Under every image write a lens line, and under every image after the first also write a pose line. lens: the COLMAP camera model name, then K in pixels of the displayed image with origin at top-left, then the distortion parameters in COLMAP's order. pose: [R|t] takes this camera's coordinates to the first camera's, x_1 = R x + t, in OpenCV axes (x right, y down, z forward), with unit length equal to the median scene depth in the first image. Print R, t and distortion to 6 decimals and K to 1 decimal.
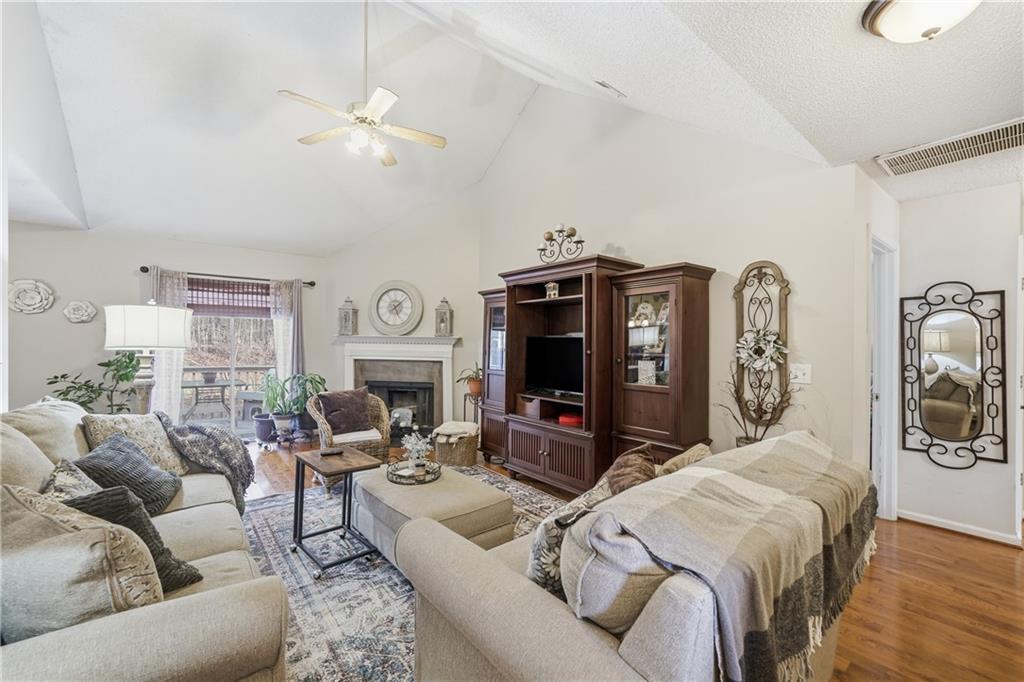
lens RADIAL K [[423.3, 0, 509.2], [0, 423.3, 343.5], [0, 0, 1]] dist [0.000259, 0.000032]
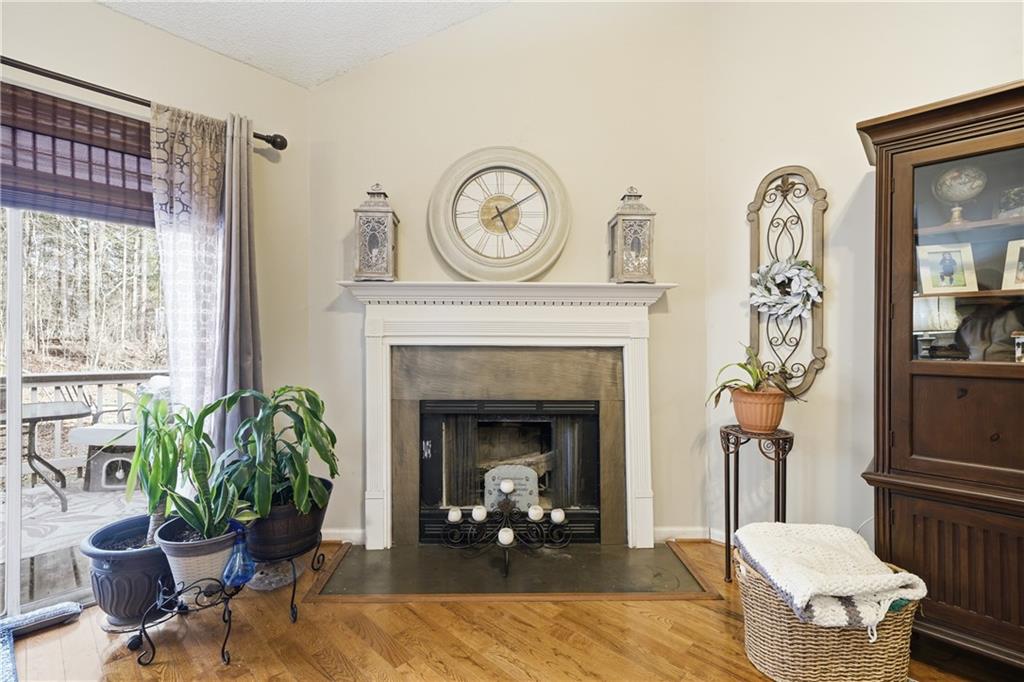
lens RADIAL K [[457.7, 0, 510.1], [0, 457.7, 336.4], [0, 0, 1]] dist [0.010221, 0.000188]
pose [[0.989440, -0.009995, 0.144601, -0.325325], [0.012193, 0.999823, -0.014317, 0.036408], [-0.144432, 0.015929, 0.989386, 0.577324]]
